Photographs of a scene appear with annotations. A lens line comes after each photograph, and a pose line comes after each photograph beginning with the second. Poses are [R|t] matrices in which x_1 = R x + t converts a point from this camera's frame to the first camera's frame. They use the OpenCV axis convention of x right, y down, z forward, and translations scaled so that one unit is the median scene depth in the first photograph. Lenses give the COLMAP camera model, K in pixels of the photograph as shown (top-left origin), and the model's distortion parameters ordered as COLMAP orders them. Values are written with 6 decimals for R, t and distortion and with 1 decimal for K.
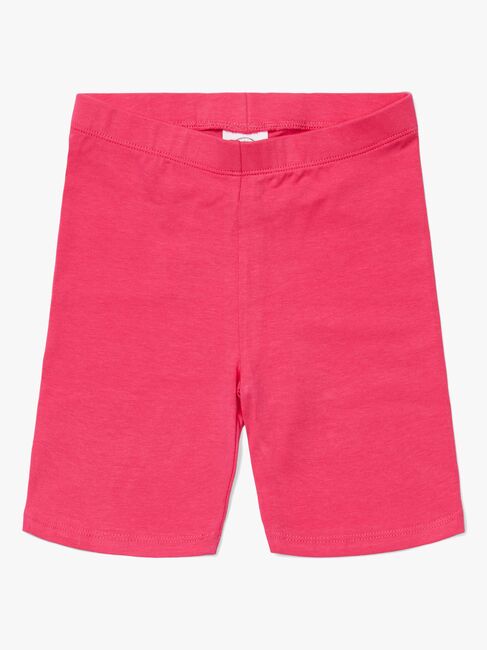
lens RADIAL K [[1544.9, 0, 241.4], [0, 1544.9, 327.4], [0, 0, 1]] dist [-0.345958, 0.000000]
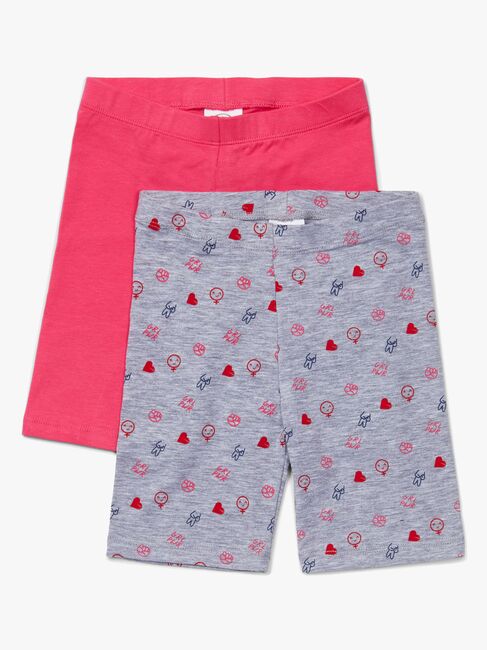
lens RADIAL K [[1544.9, 0, 240.2], [0, 1544.9, 320.5], [0, 0, 1]] dist [-0.345958, 0.000000]
pose [[0.999739, 0.019741, 0.011516, 0.004889], [-0.020029, 0.999475, 0.025483, 0.007221], [-0.011007, -0.025707, 0.999609, -0.200653]]
